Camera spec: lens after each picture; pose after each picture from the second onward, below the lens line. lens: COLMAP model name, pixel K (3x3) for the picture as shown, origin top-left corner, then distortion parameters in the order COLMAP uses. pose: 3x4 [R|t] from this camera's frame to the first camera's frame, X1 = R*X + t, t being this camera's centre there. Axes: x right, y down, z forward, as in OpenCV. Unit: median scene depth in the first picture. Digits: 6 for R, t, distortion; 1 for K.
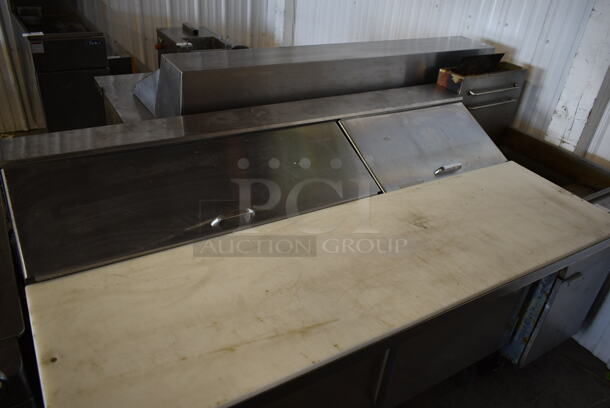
lens RADIAL K [[472.5, 0, 306.1], [0, 472.5, 201.7], [0, 0, 1]] dist [-0.014389, 0.007316]
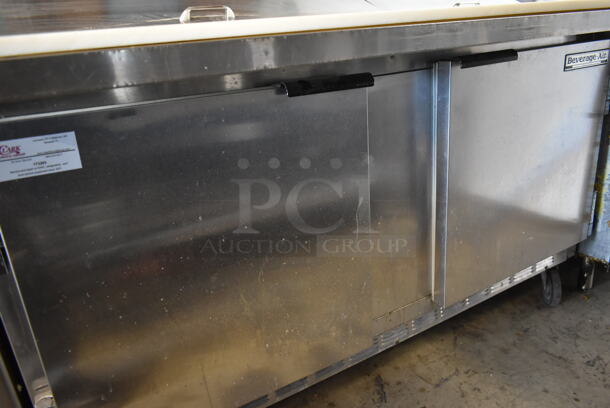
lens RADIAL K [[472.5, 0, 306.3], [0, 472.5, 199.5], [0, 0, 1]] dist [-0.014389, 0.007316]
pose [[0.986720, -0.153165, -0.054070, 0.004365], [0.139349, 0.969274, -0.202706, 0.347300], [0.083456, 0.192479, 0.977746, 0.172834]]
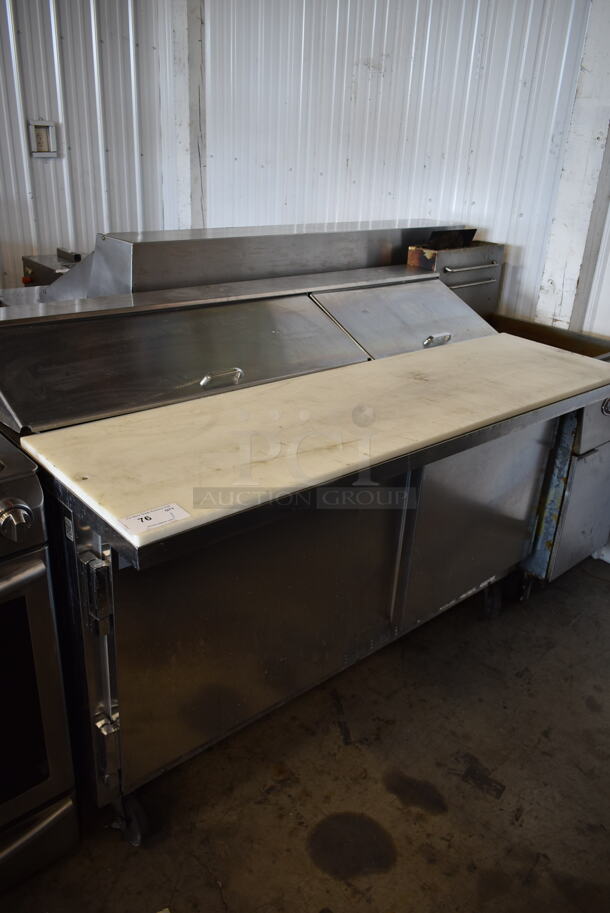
lens RADIAL K [[707.1, 0, 303.4], [0, 707.1, 464.1], [0, 0, 1]] dist [-0.014389, 0.007316]
pose [[0.984443, -0.104339, 0.141370, -0.137070], [0.119294, 0.987627, -0.101793, 0.230270], [-0.129000, 0.117074, 0.984709, -0.213537]]
